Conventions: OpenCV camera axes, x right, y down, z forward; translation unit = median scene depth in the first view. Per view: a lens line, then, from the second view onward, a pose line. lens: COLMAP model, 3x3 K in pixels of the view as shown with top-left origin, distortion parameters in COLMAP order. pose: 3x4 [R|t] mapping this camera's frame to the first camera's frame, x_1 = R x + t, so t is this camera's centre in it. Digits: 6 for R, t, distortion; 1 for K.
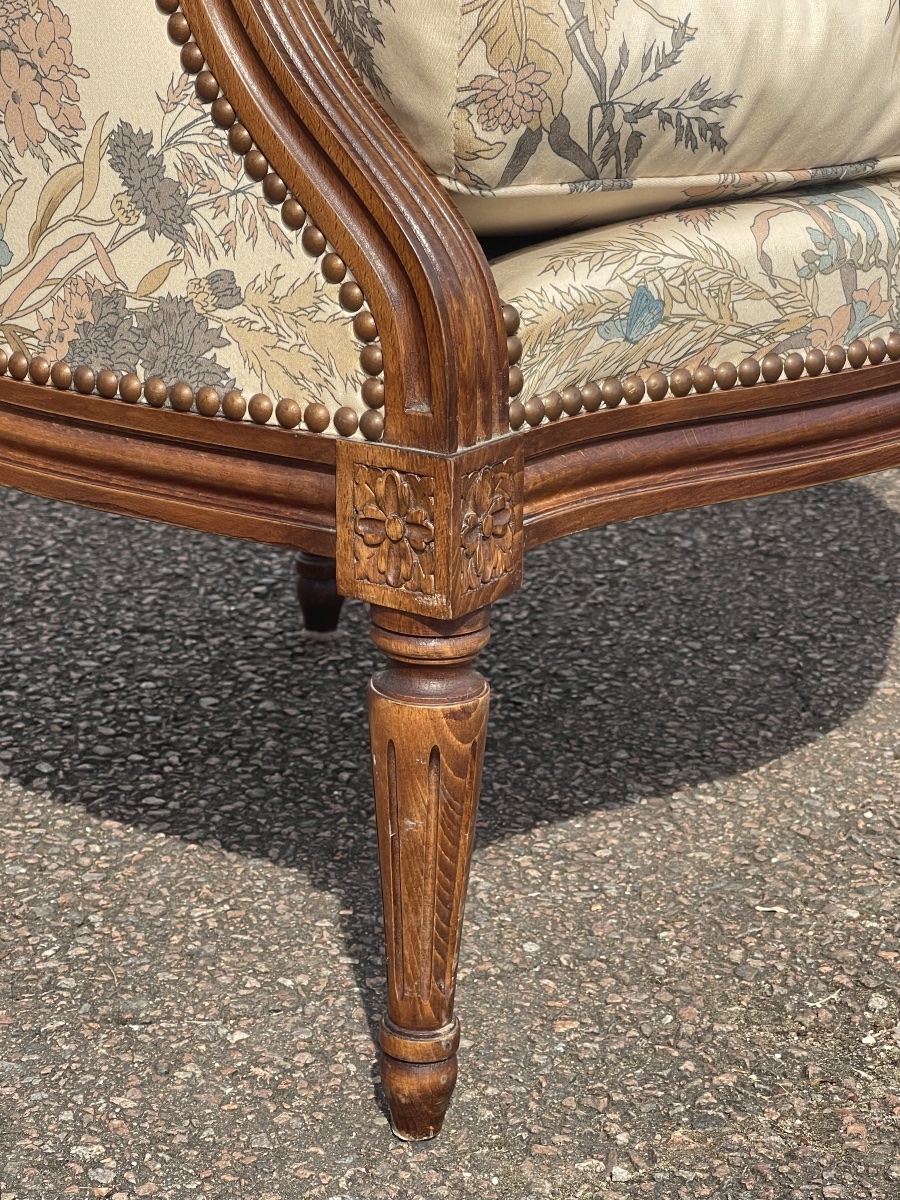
lens RADIAL K [[2778.7, 0, 431.3], [0, 2778.7, 600.3], [0, 0, 1]] dist [0.160437, 0.000000]
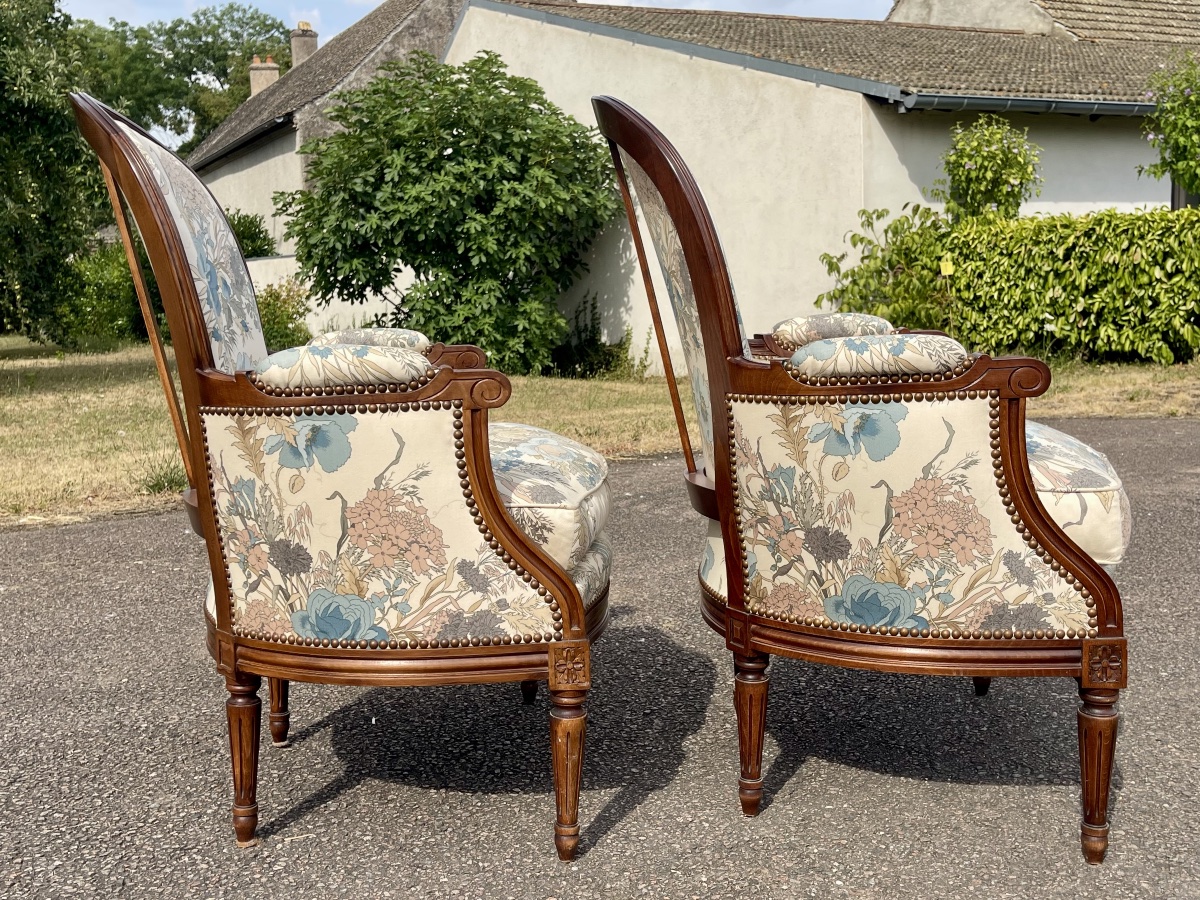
lens RADIAL K [[1284.1, 0, 595.8], [0, 1284.1, 462.5], [0, 0, 1]] dist [0.020027, 0.000000]
pose [[0.889546, 0.043383, -0.454781, 0.702253], [-0.112868, 0.985491, -0.126758, -0.124375], [0.442684, 0.164087, 0.881536, -0.173677]]
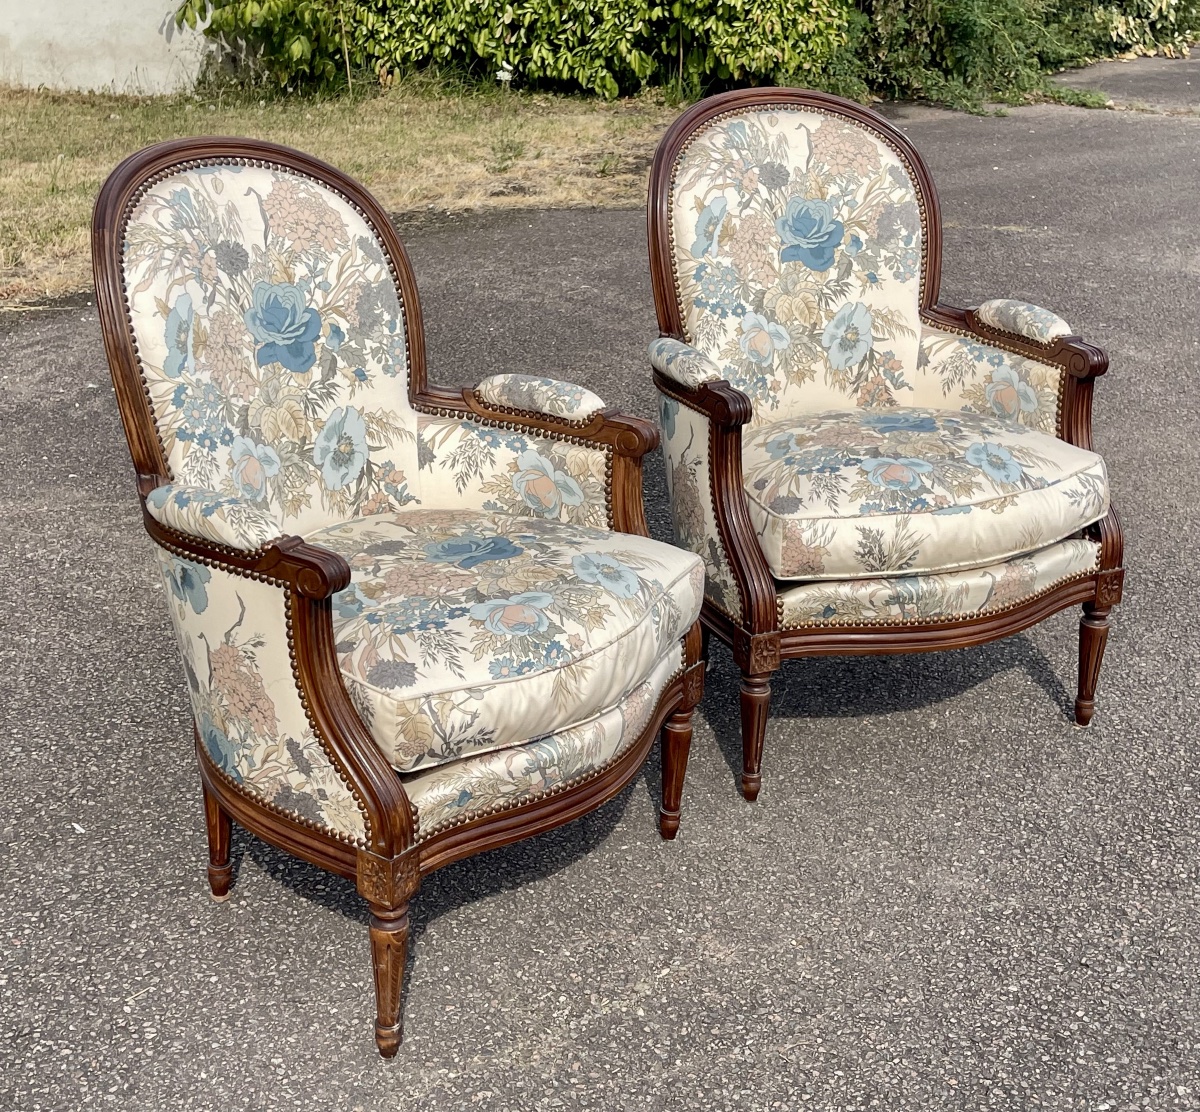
lens RADIAL K [[1744.0, 0, 594.5], [0, 1744.0, 571.2], [0, 0, 1]] dist [0.074315, 0.000000]
pose [[0.999577, 0.028168, -0.007234, 0.216660], [-0.027464, 0.996105, 0.083787, -0.493392], [0.009566, -0.083553, 0.996457, -0.829735]]
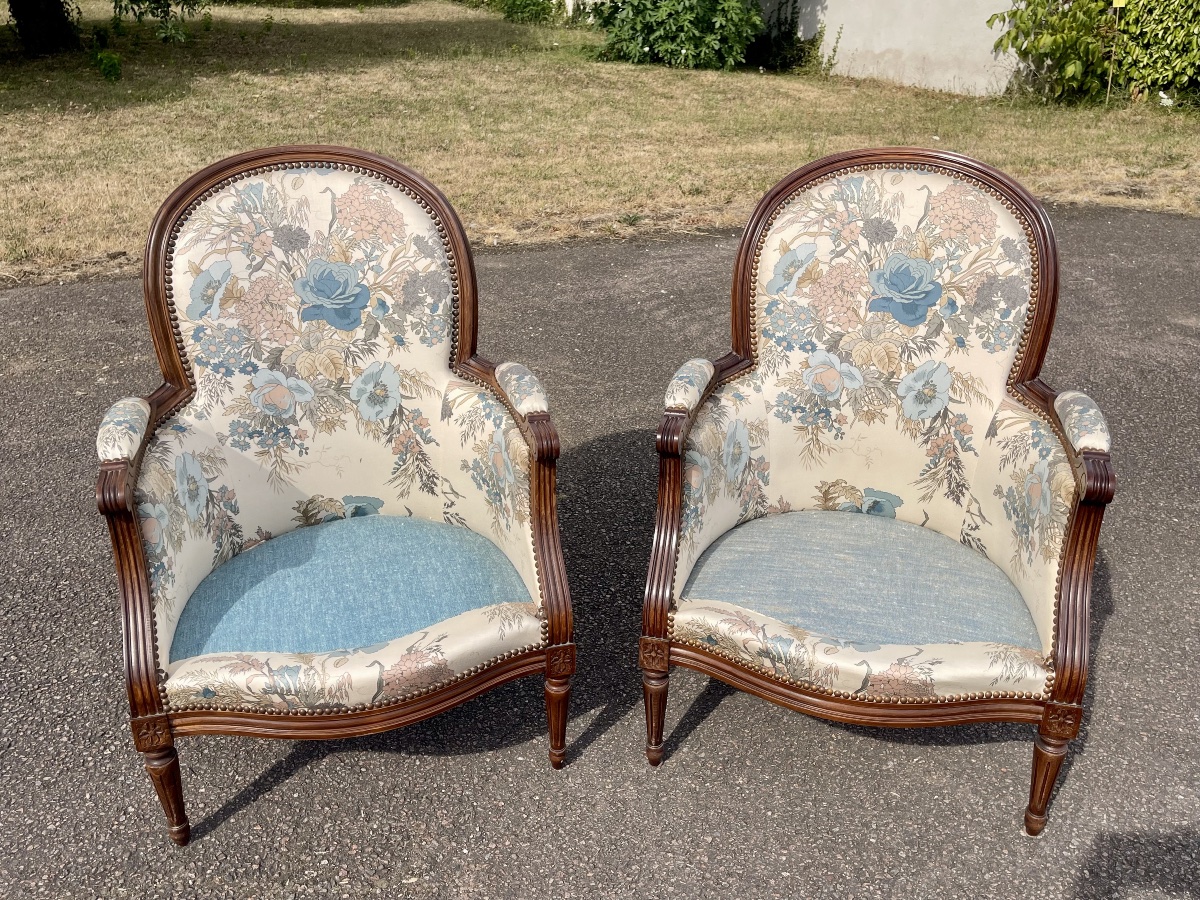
lens RADIAL K [[1038.7, 0, 596.0], [0, 1038.7, 456.0], [0, 0, 1]] dist [0.054846, -0.079830]
pose [[0.765226, 0.300879, -0.569123, 1.161275], [-0.200357, 0.951462, 0.233617, -0.826056], [0.611789, -0.064742, 0.788367, 0.209993]]
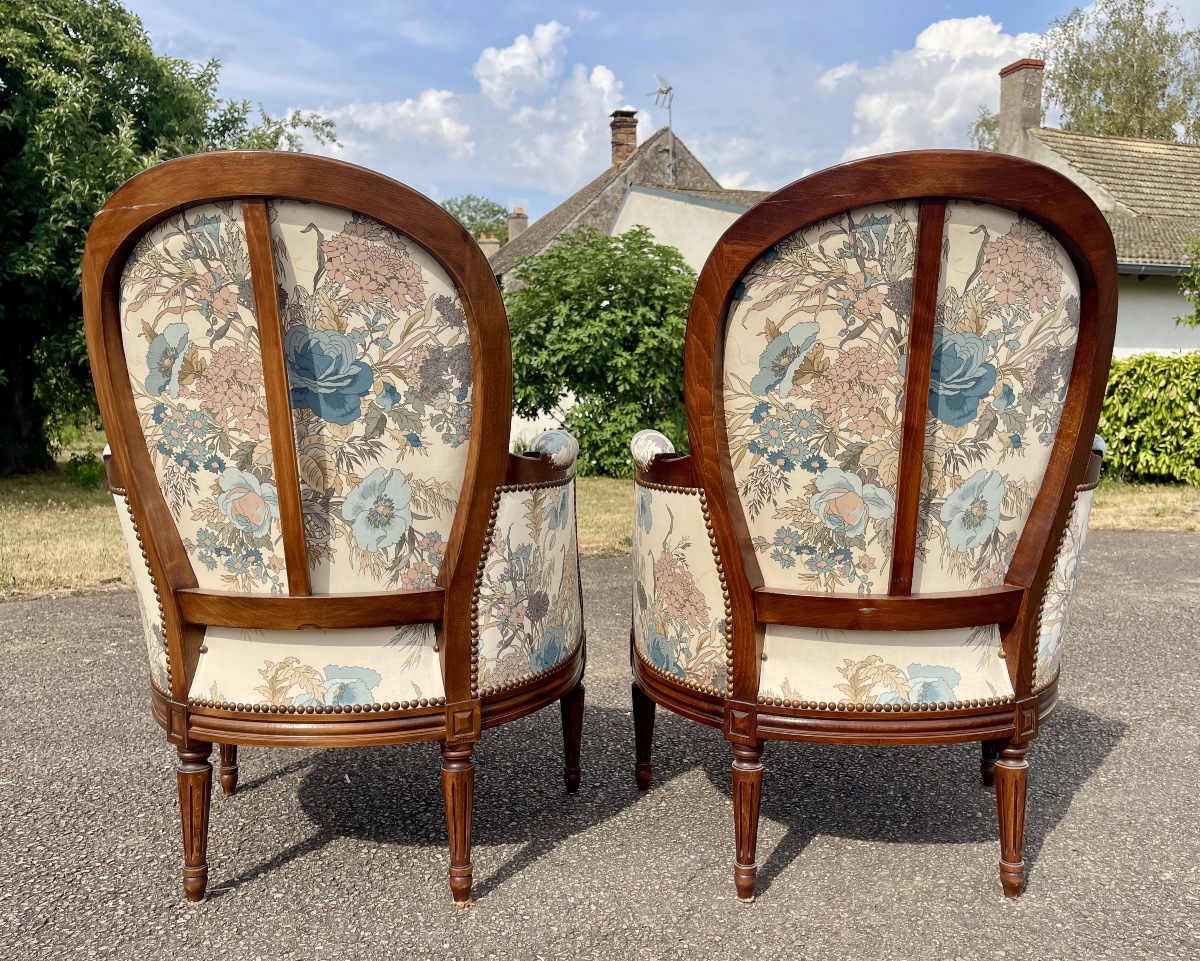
lens RADIAL K [[1002.8, 0, 612.4], [0, 1002.8, 501.1], [0, 0, 1]] dist [0.071110, -0.109356]
pose [[0.823798, 0.049308, -0.564735, 0.844548], [-0.165121, 0.973884, -0.155837, -0.208429], [0.542302, 0.221628, 0.810426, 0.199107]]
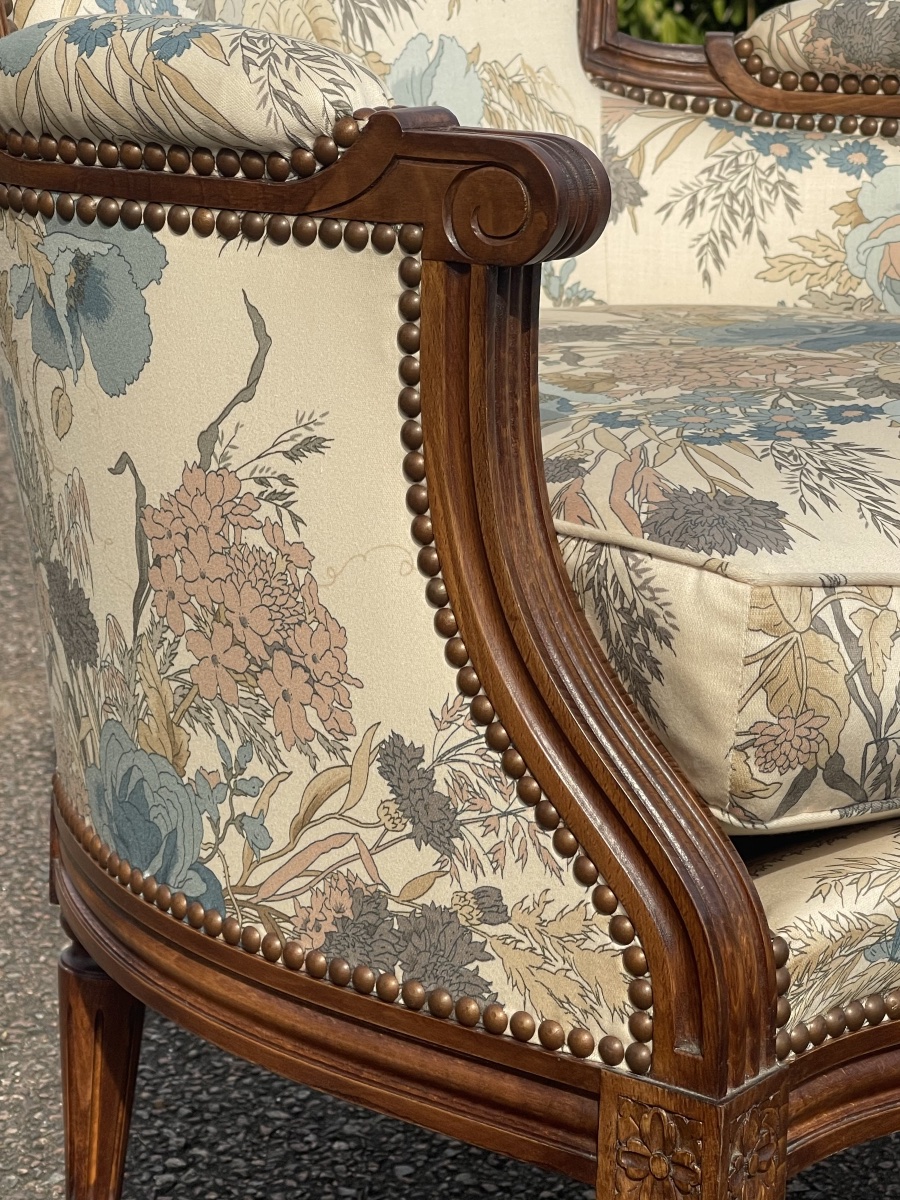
lens RADIAL K [[2899.0, 0, 426.2], [0, 2899.0, 572.9], [0, 0, 1]] dist [0.094689, 0.000000]
pose [[0.998842, 0.029544, -0.037961, -0.057918], [-0.032119, 0.997093, -0.069097, -0.149155], [0.035809, 0.070236, 0.996887, -0.043176]]
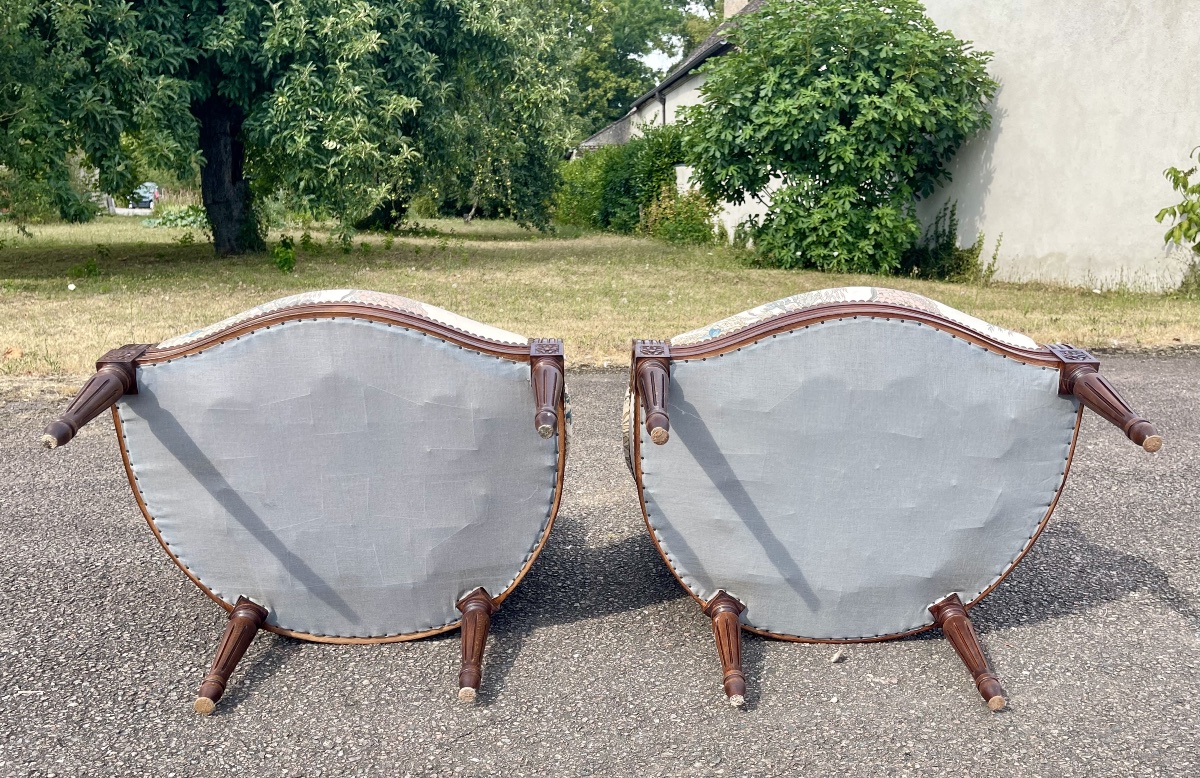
lens RADIAL K [[1059.8, 0, 621.0], [0, 1059.8, 462.4], [0, 0, 1]] dist [0.048634, -0.048250]
pose [[0.671522, 0.187037, -0.716991, 1.228883], [-0.222160, 0.973925, 0.045990, -0.386800], [0.706897, 0.128404, 0.695564, 0.621058]]
